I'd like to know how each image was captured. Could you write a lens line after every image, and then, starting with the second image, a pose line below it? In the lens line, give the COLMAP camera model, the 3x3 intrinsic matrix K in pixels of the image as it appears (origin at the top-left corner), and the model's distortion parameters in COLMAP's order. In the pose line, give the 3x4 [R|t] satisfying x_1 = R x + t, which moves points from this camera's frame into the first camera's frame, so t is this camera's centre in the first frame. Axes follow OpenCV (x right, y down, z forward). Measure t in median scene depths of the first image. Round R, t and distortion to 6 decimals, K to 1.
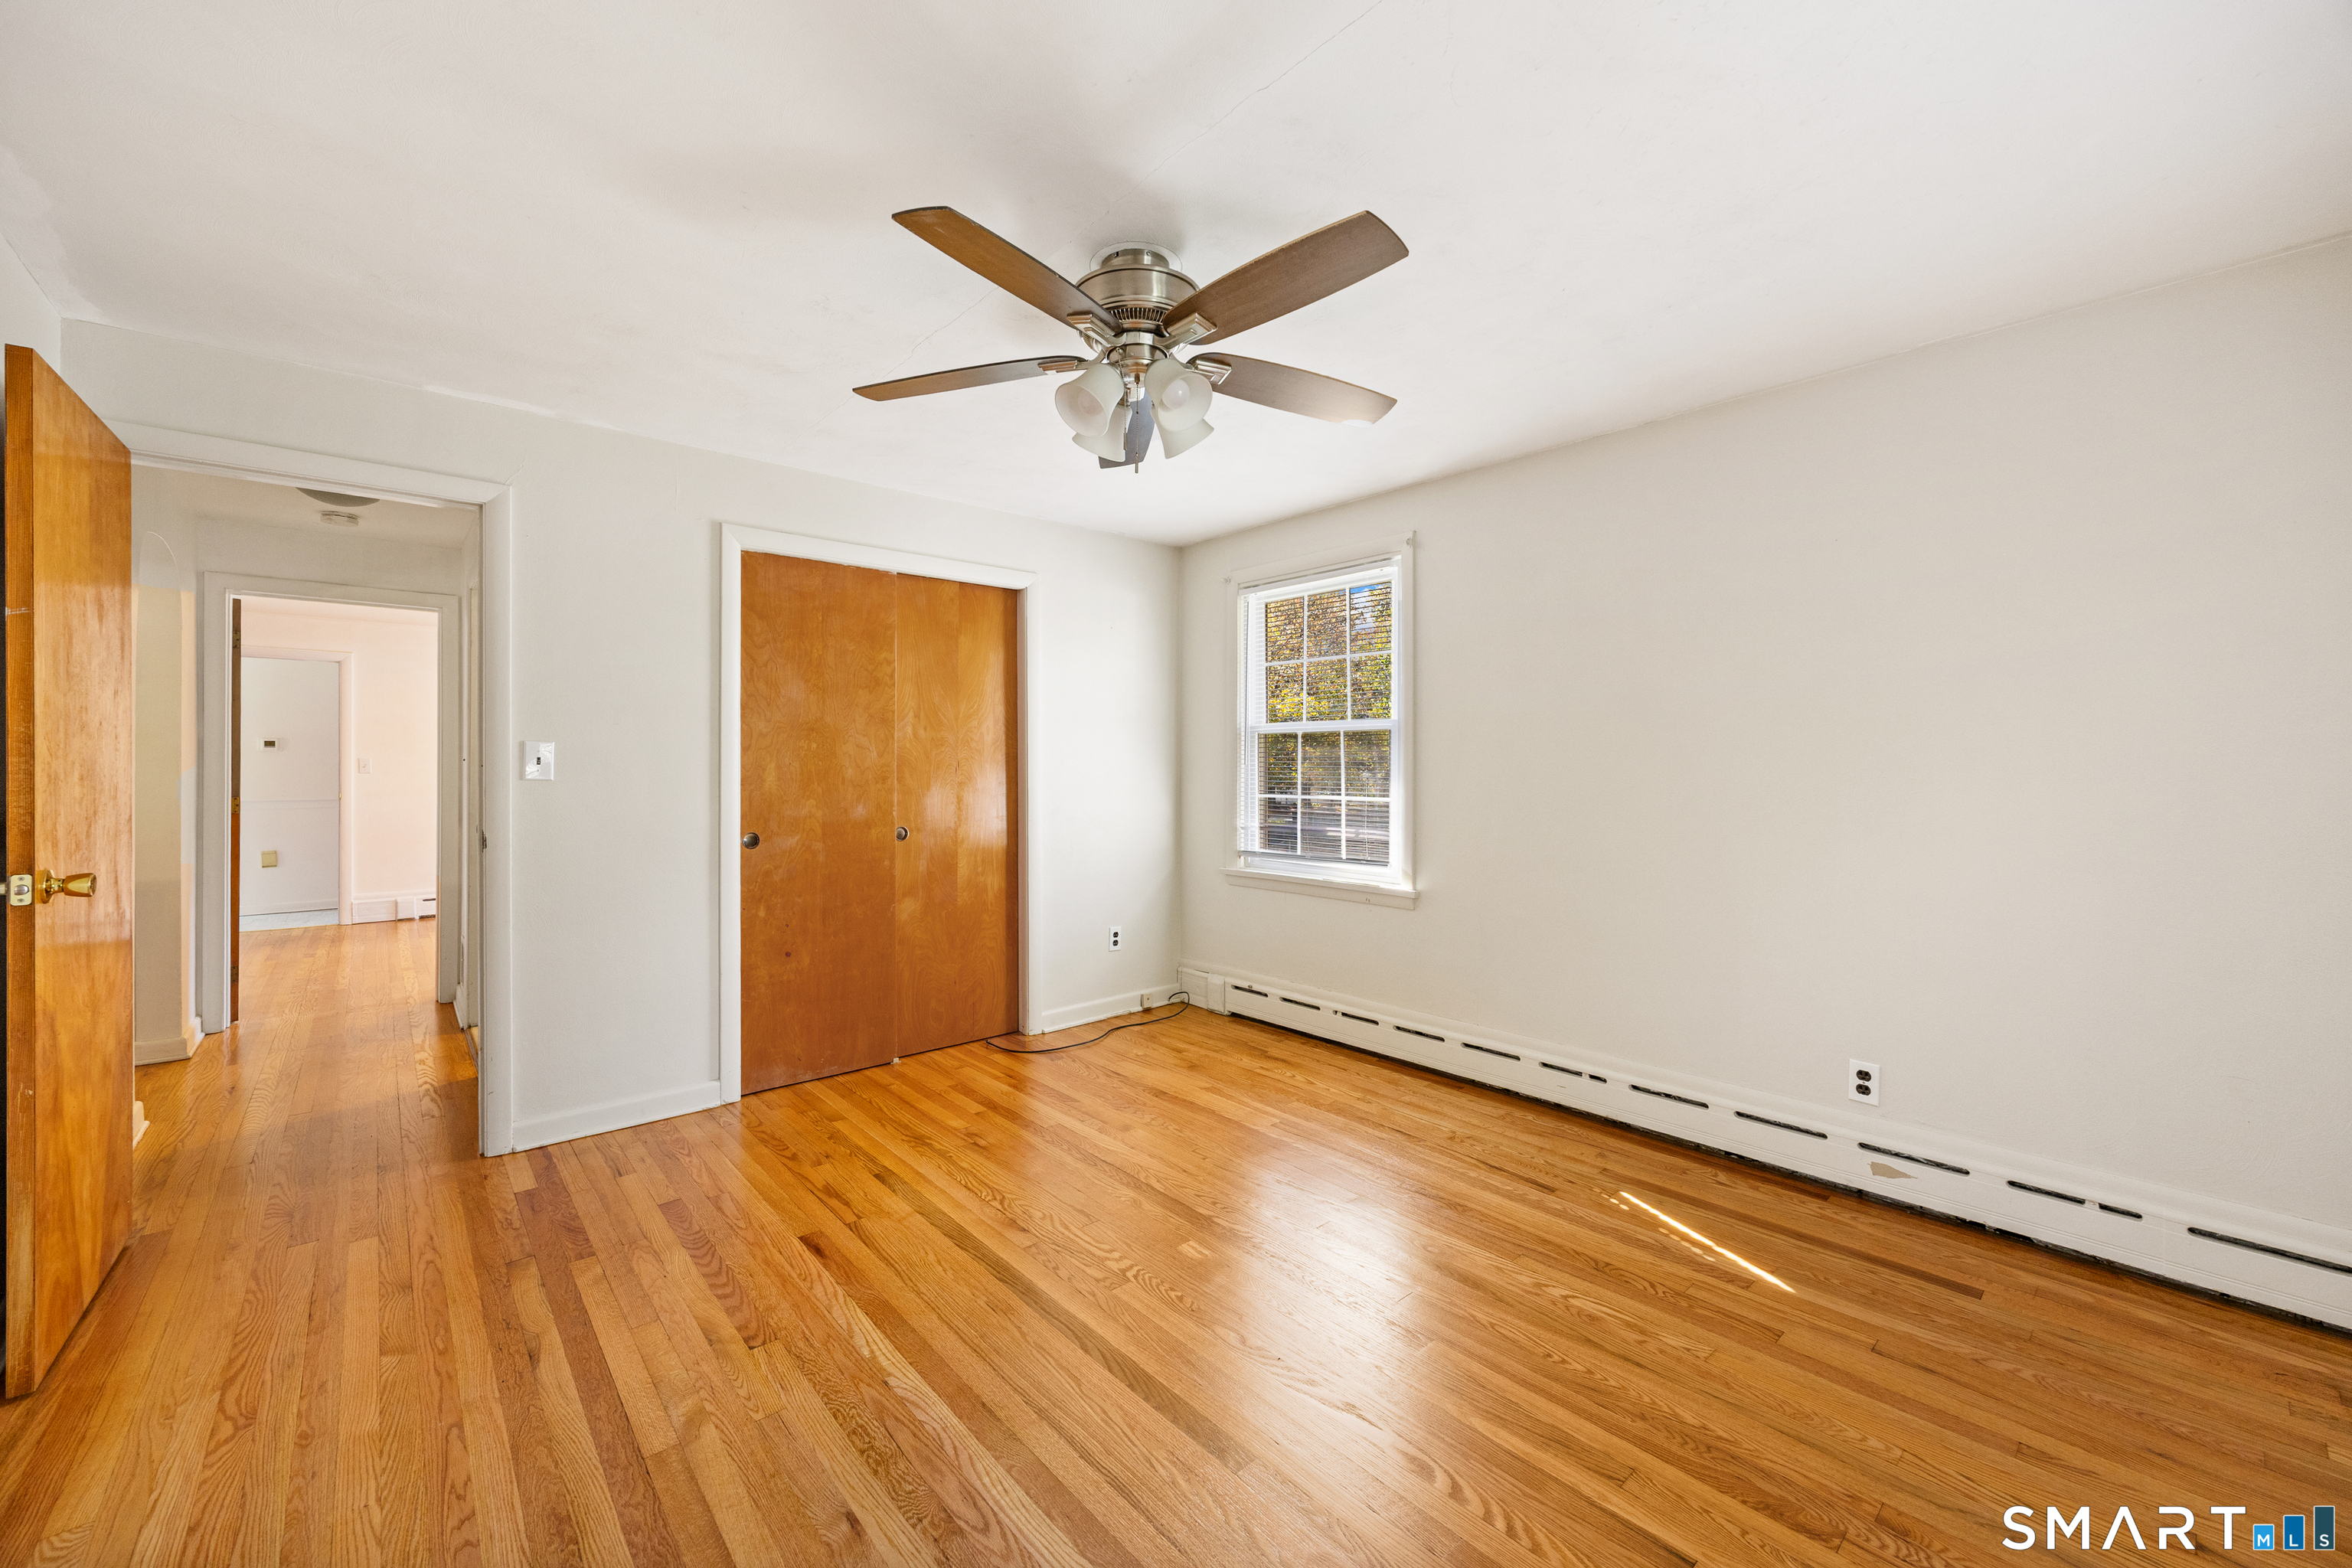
lens RADIAL K [[926.3, 0, 1156.7], [0, 926.3, 756.1], [0, 0, 1]] dist [-0.008007, 0.001168]
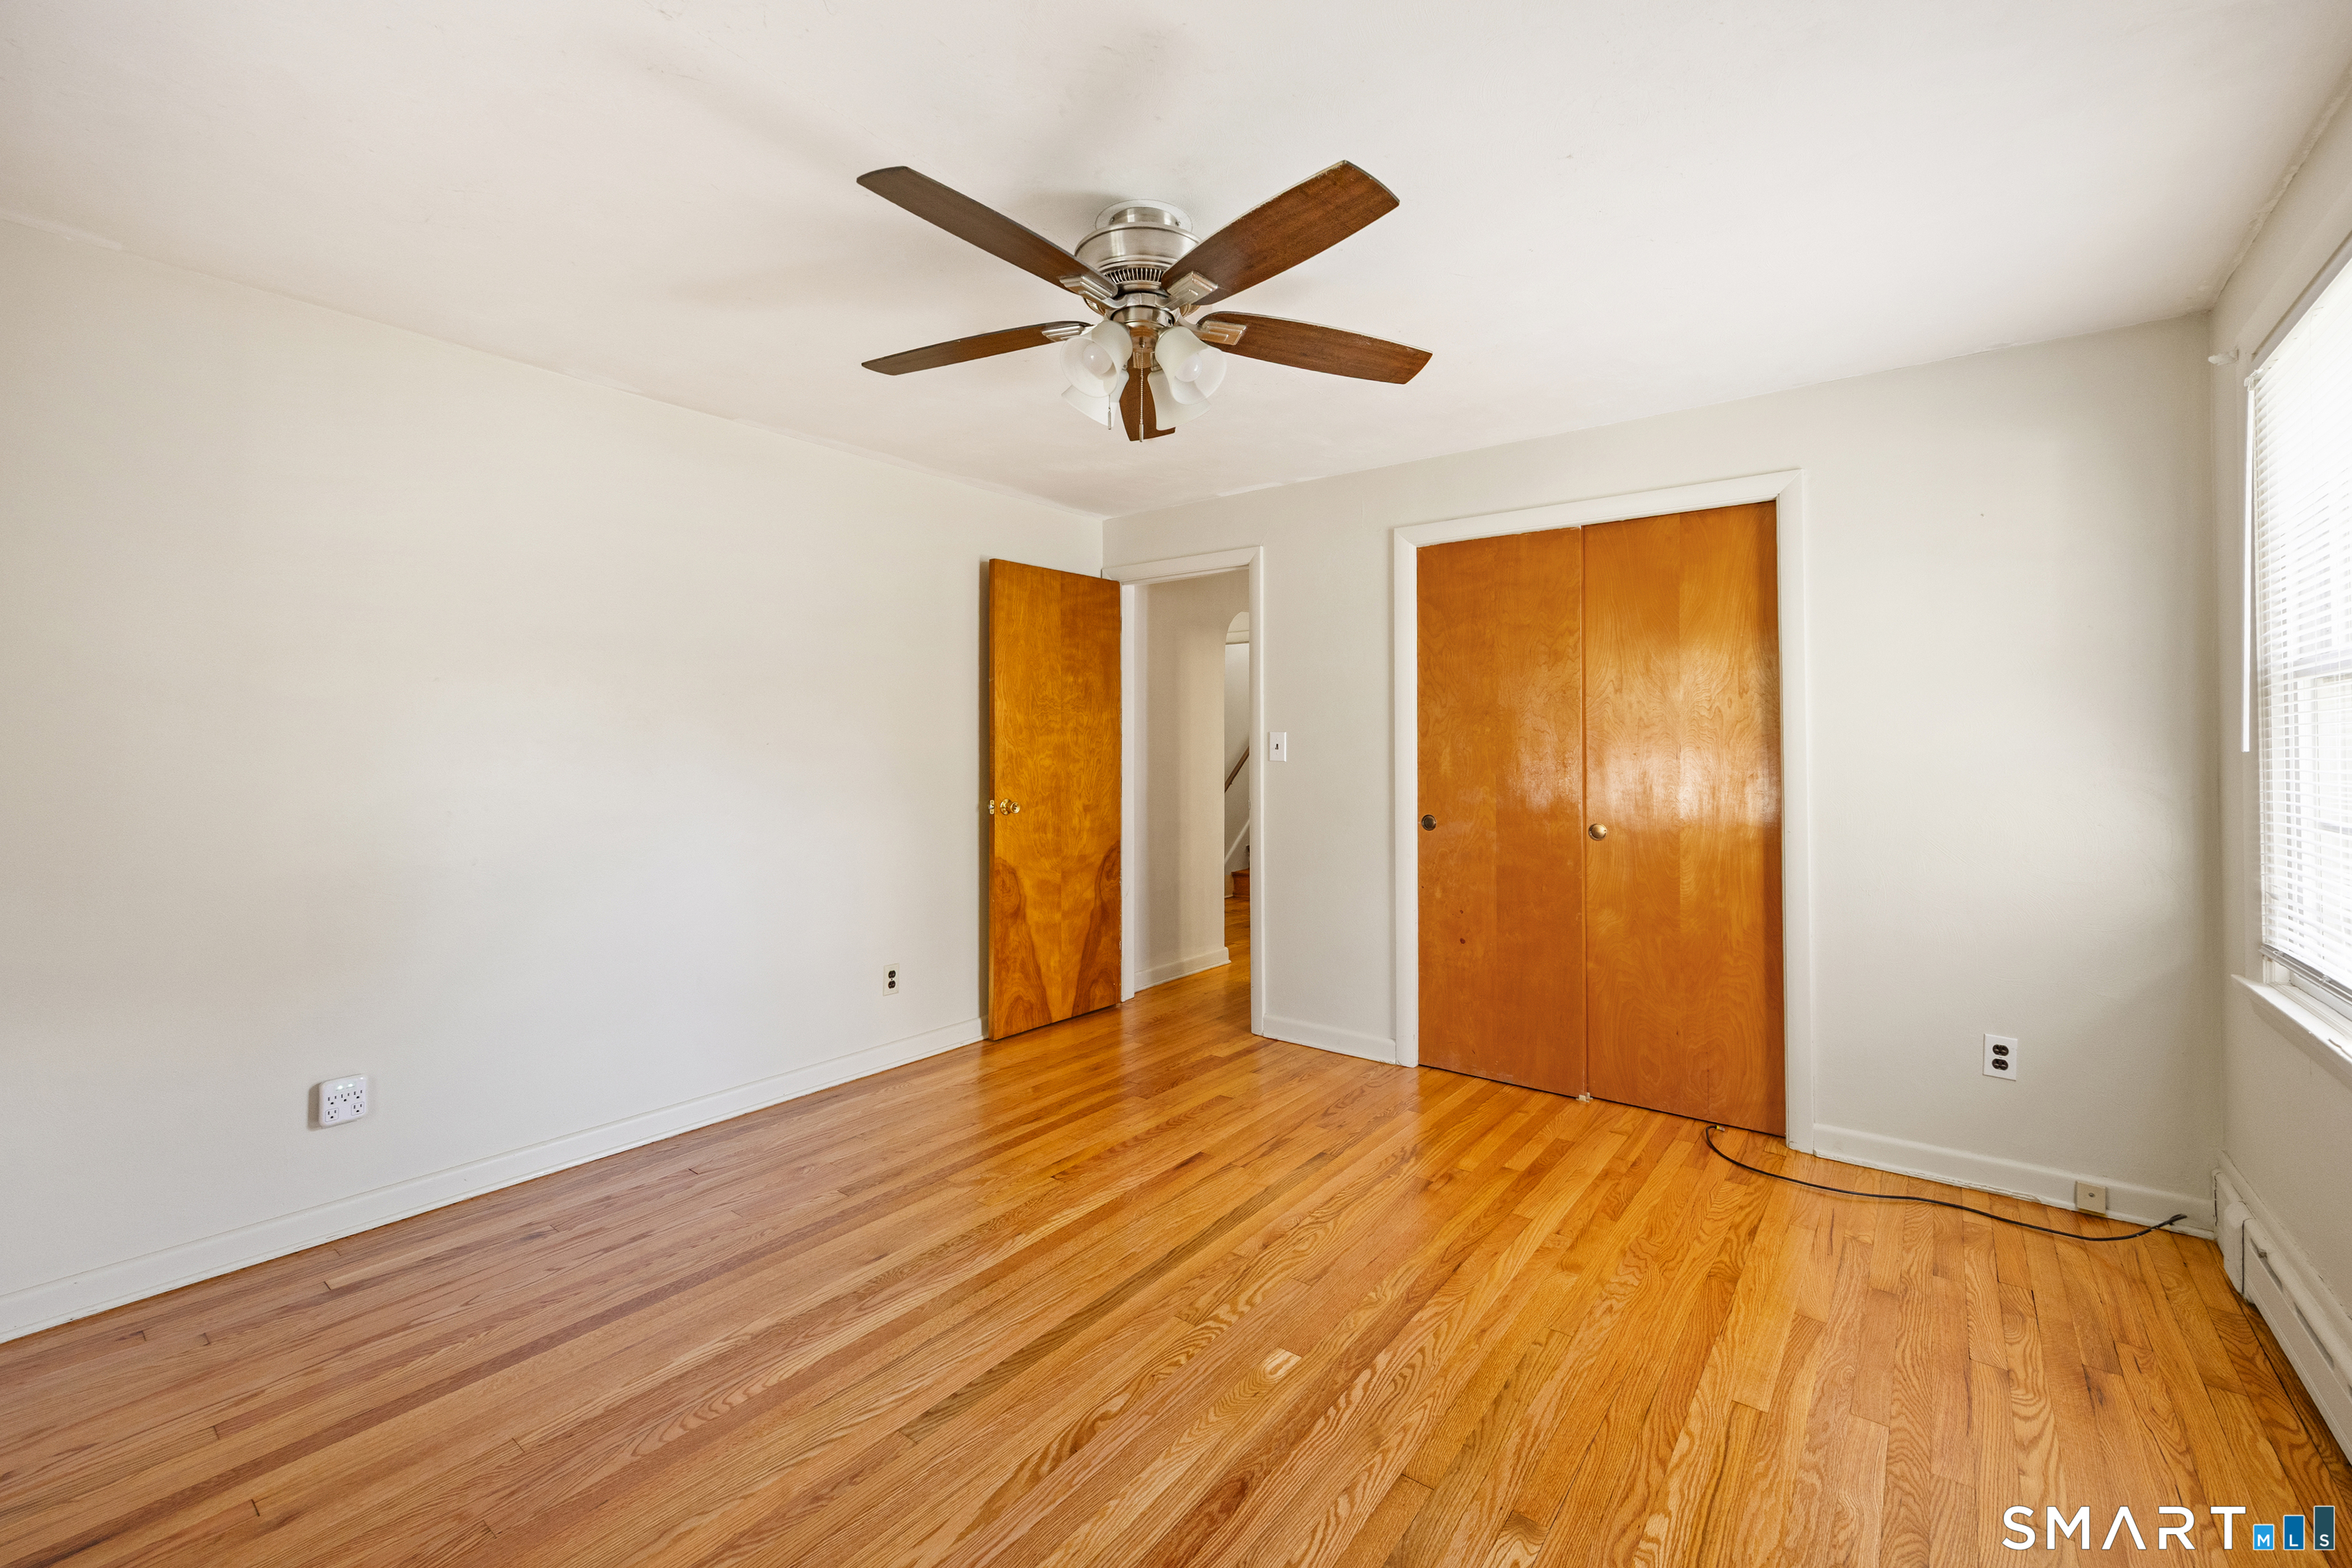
lens RADIAL K [[970.5, 0, 1191.3], [0, 970.5, 720.3], [0, 0, 1]] dist [0.000679, -0.000218]
pose [[0.200720, -0.029976, -0.979190, 0.588199], [0.007791, 0.999549, -0.029003, 0.006084], [0.979618, -0.001807, 0.200863, 0.522884]]
